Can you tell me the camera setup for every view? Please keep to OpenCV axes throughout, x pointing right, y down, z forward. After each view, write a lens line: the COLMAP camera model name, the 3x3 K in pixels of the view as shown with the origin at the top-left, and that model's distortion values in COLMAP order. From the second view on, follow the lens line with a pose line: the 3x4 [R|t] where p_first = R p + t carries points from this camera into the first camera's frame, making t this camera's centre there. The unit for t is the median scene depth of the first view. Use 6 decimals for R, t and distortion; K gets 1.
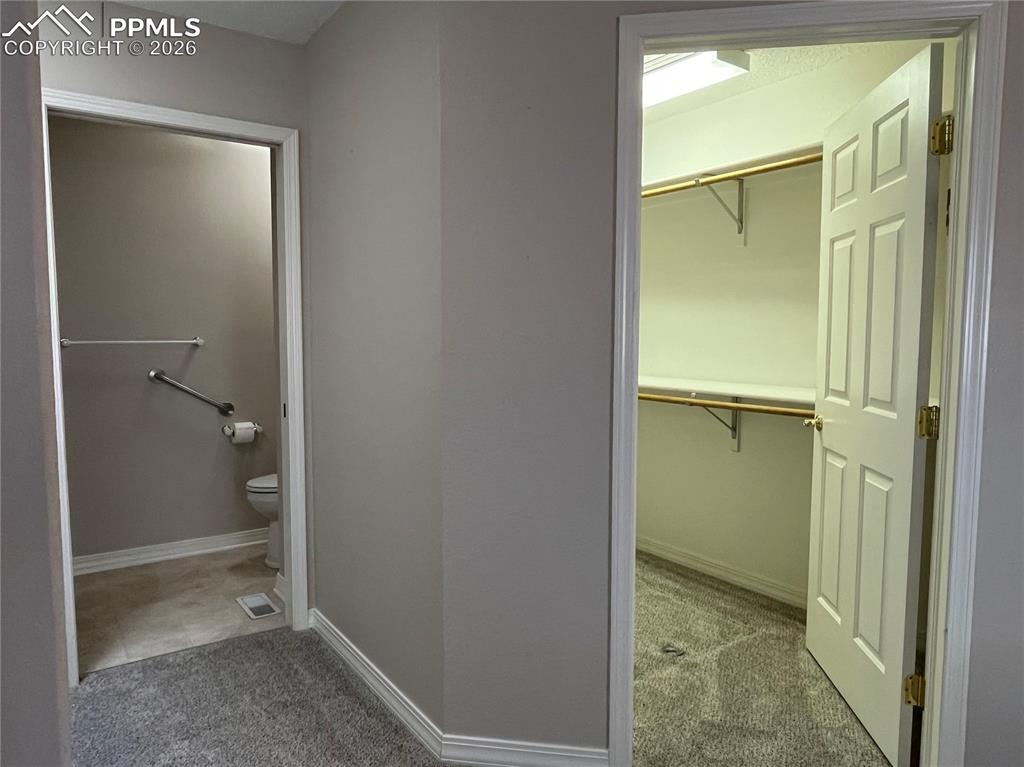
lens RADIAL K [[693.3, 0, 522.4], [0, 693.3, 380.4], [0, 0, 1]] dist [0.000174, -0.008706]
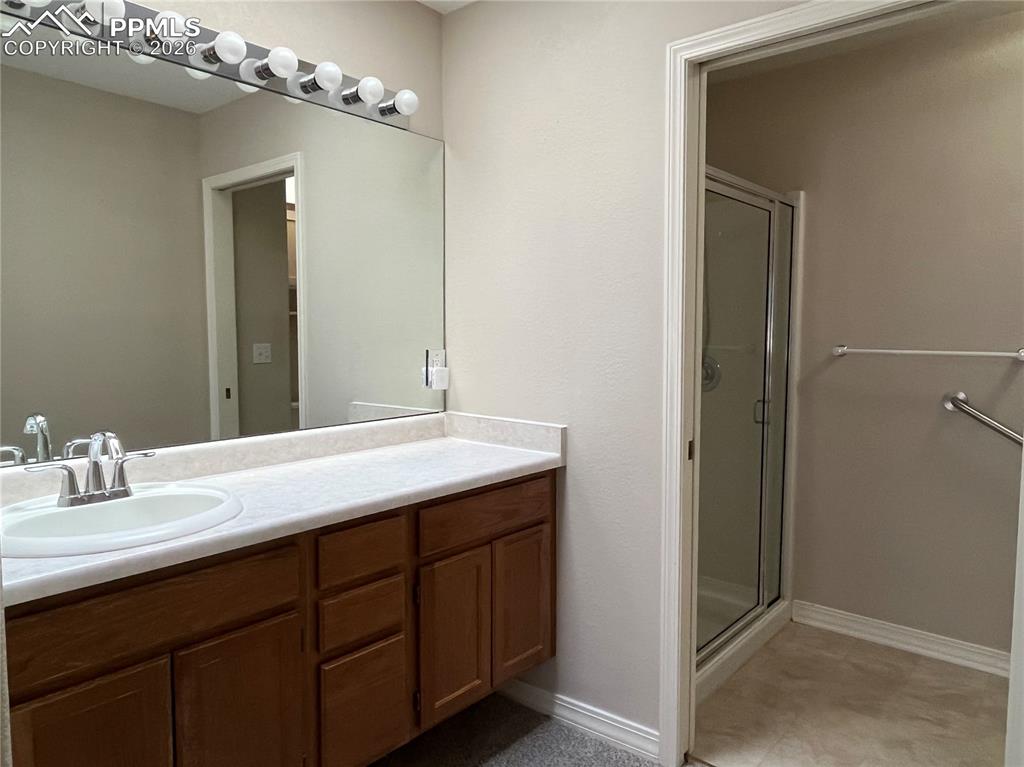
lens RADIAL K [[693.3, 0, 512.3], [0, 693.3, 381.3], [0, 0, 1]] dist [0.000174, -0.008706]
pose [[0.241818, 0.067970, -0.967938, 0.049548], [-0.081129, 0.995467, 0.049634, -0.027437], [0.966924, 0.066525, 0.246236, 0.420692]]
